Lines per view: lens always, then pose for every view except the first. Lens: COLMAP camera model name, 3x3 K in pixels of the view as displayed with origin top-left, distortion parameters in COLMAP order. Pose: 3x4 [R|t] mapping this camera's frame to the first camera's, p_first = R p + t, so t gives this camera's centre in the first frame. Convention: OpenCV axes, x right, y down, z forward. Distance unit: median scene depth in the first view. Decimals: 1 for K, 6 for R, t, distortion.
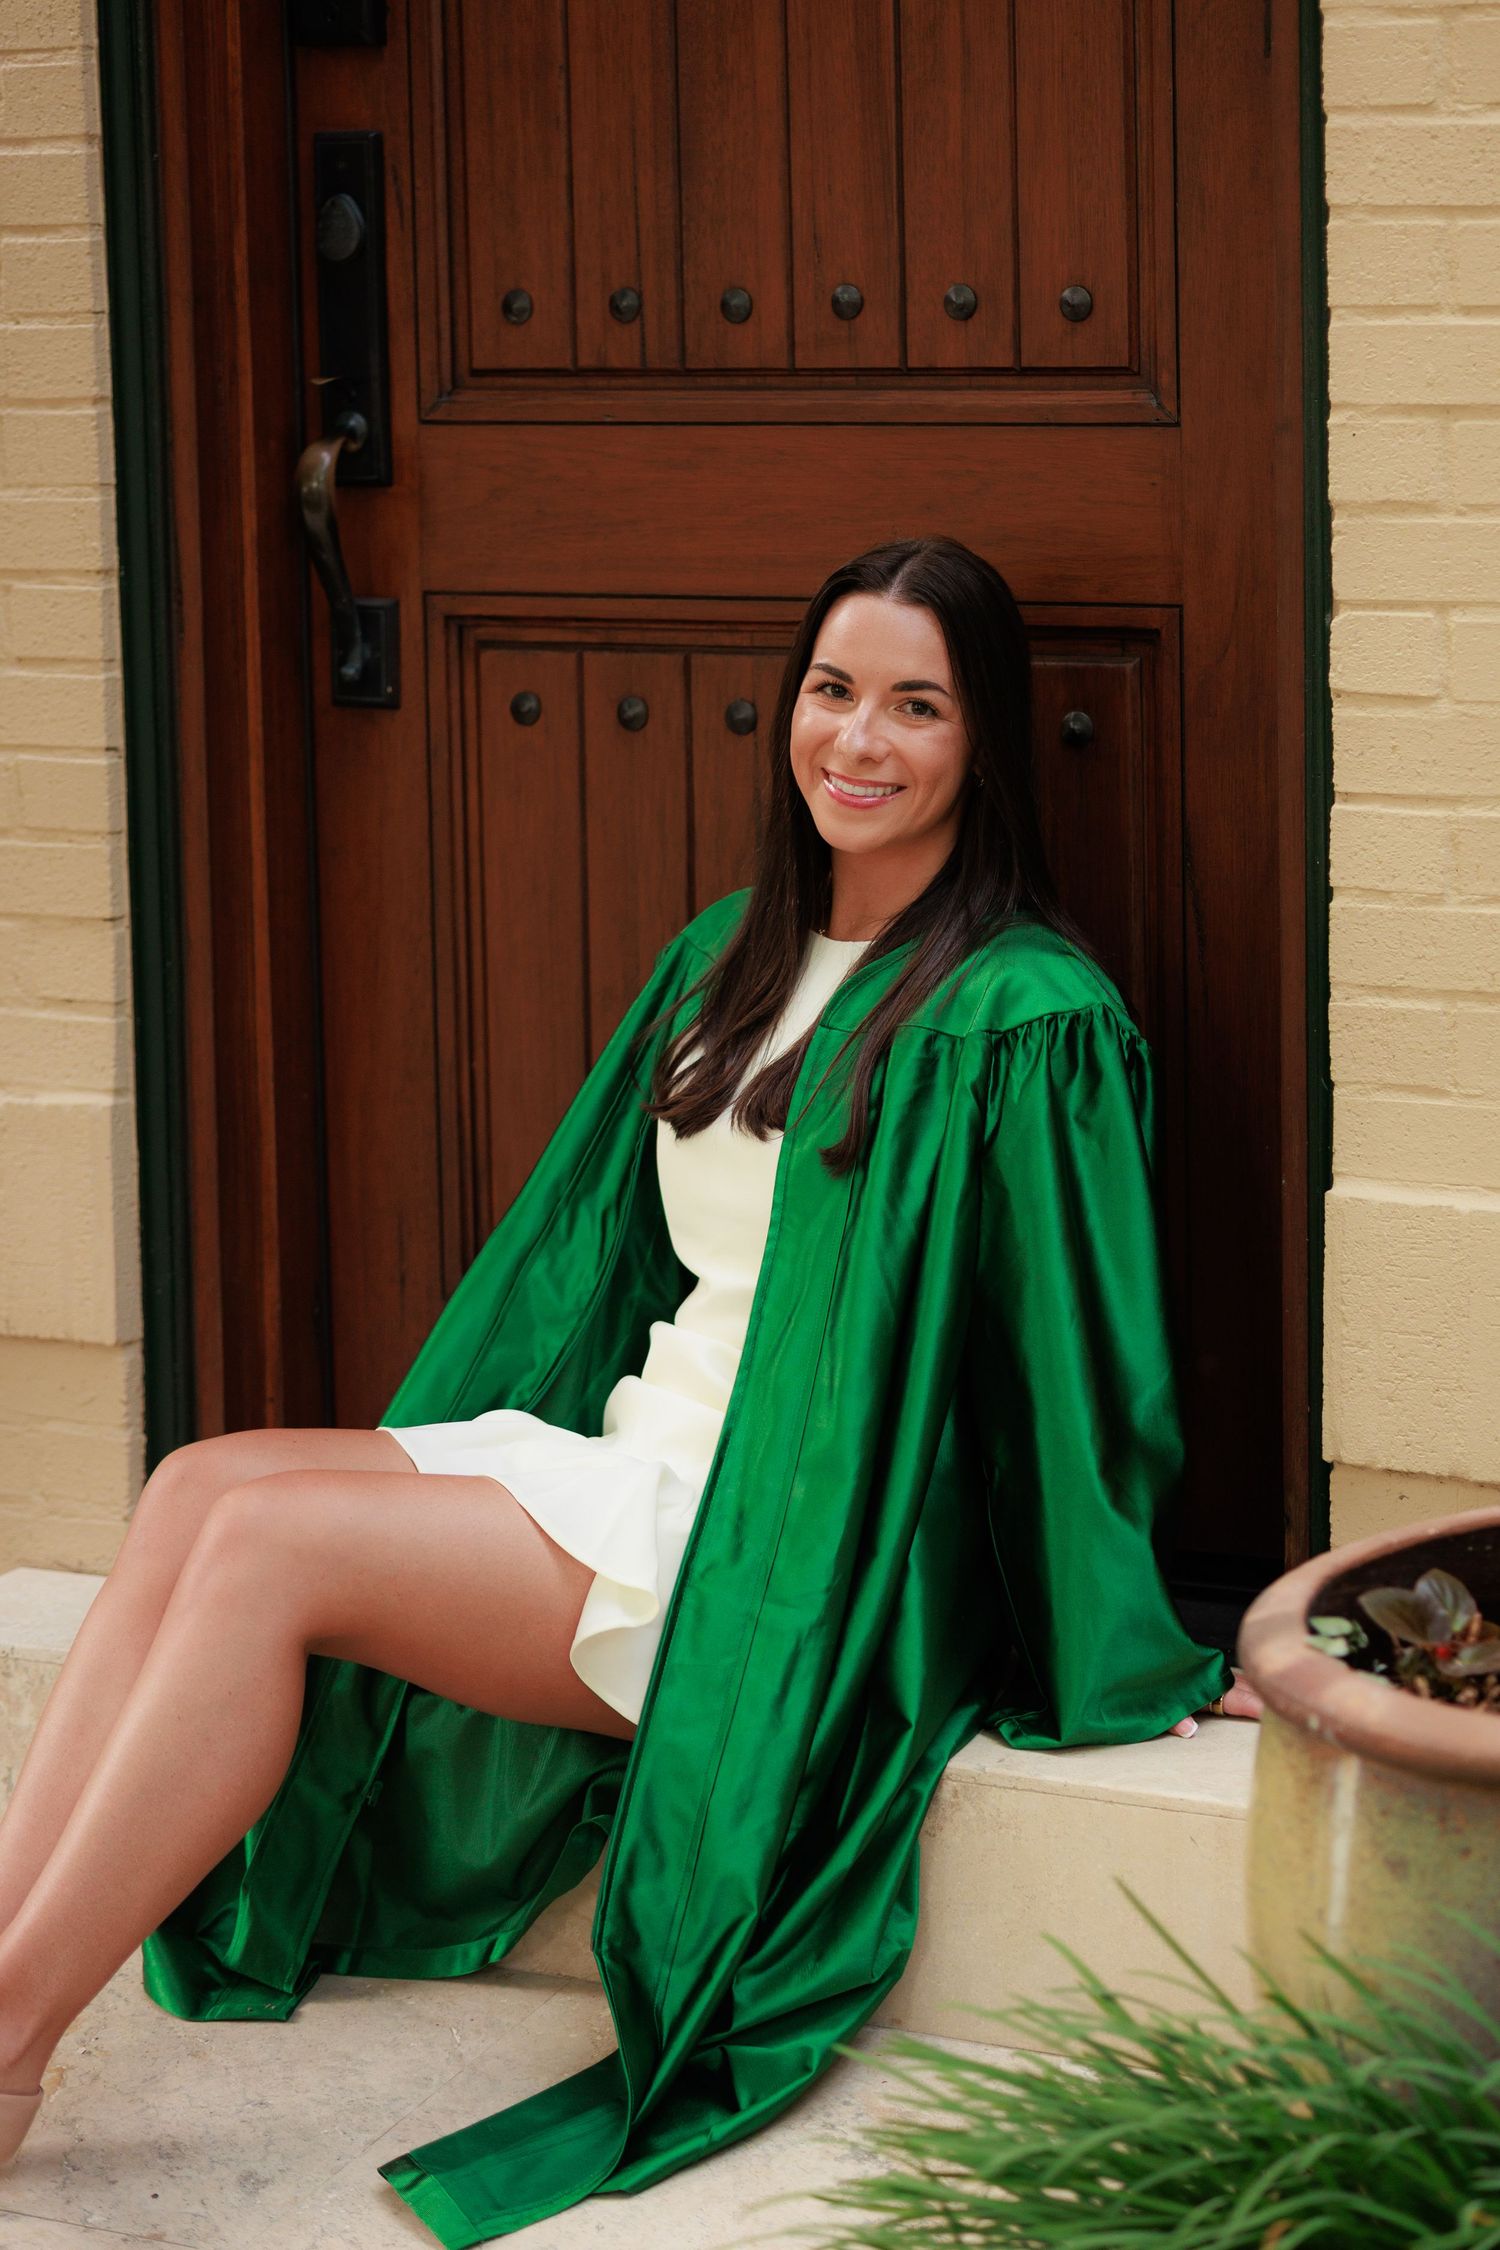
lens RADIAL K [[5523.0, 0, 750.0], [0, 5523.0, 1125.0], [0, 0, 1]] dist [-0.084845, 0.167688]
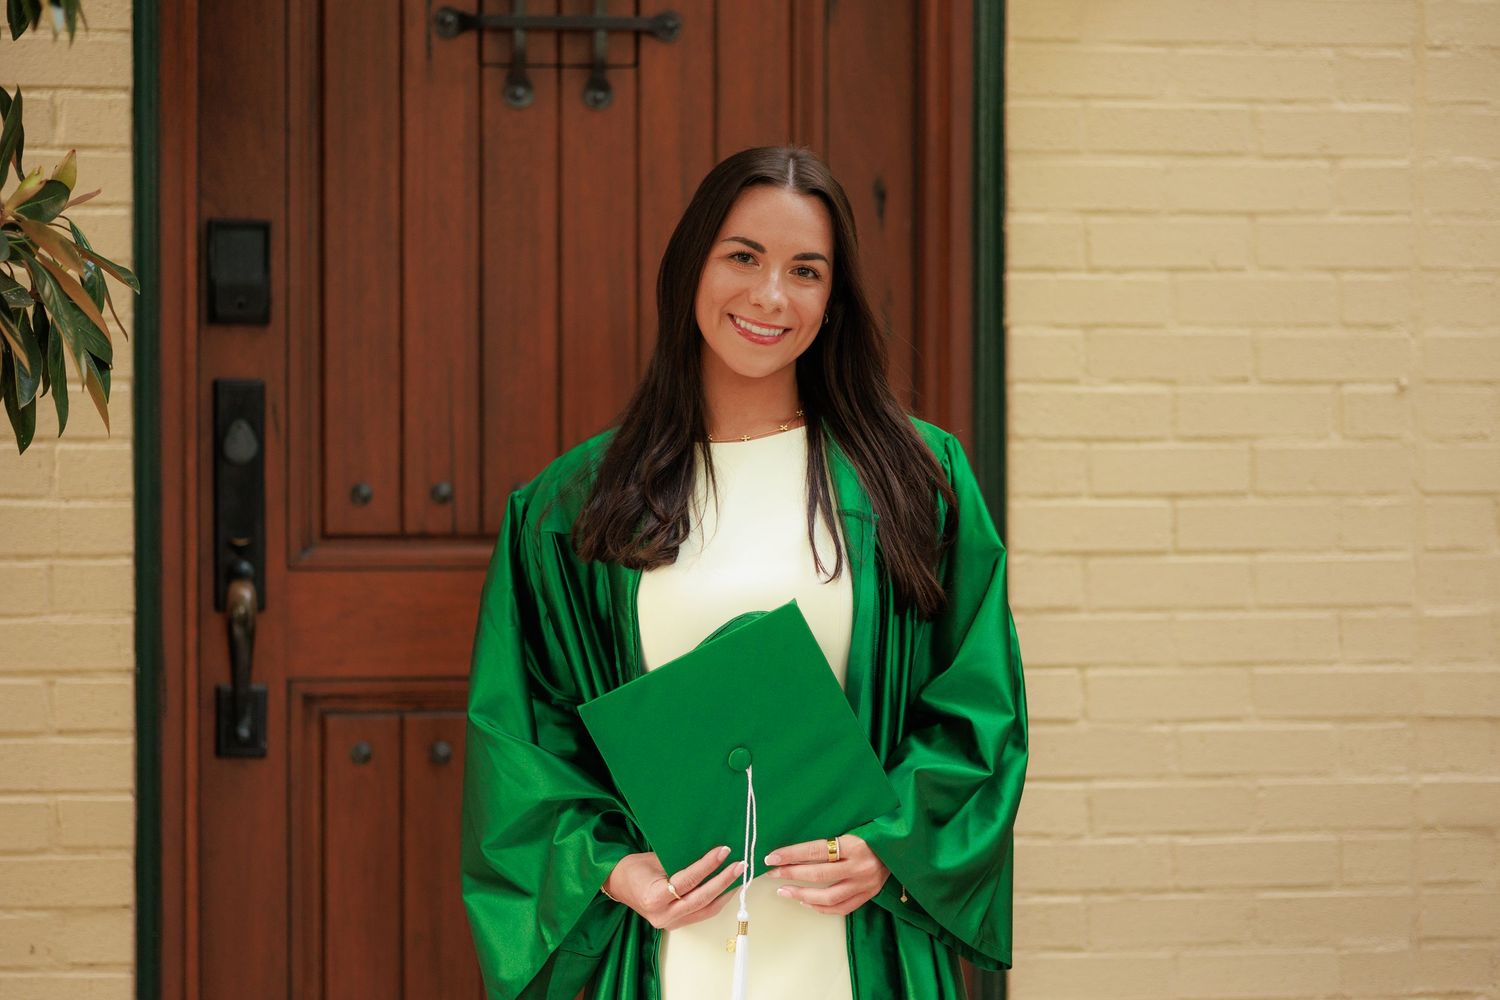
lens RADIAL K [[3682.0, 0, 750.0], [0, 3682.0, 500.0], [0, 0, 1]] dist [-0.084845, 0.167688]
pose [[0.820290, 0.002408, 0.571943, -0.541122], [0.081276, 0.989352, -0.120731, -0.012873], [-0.566144, 0.145520, 0.811360, 0.099214]]
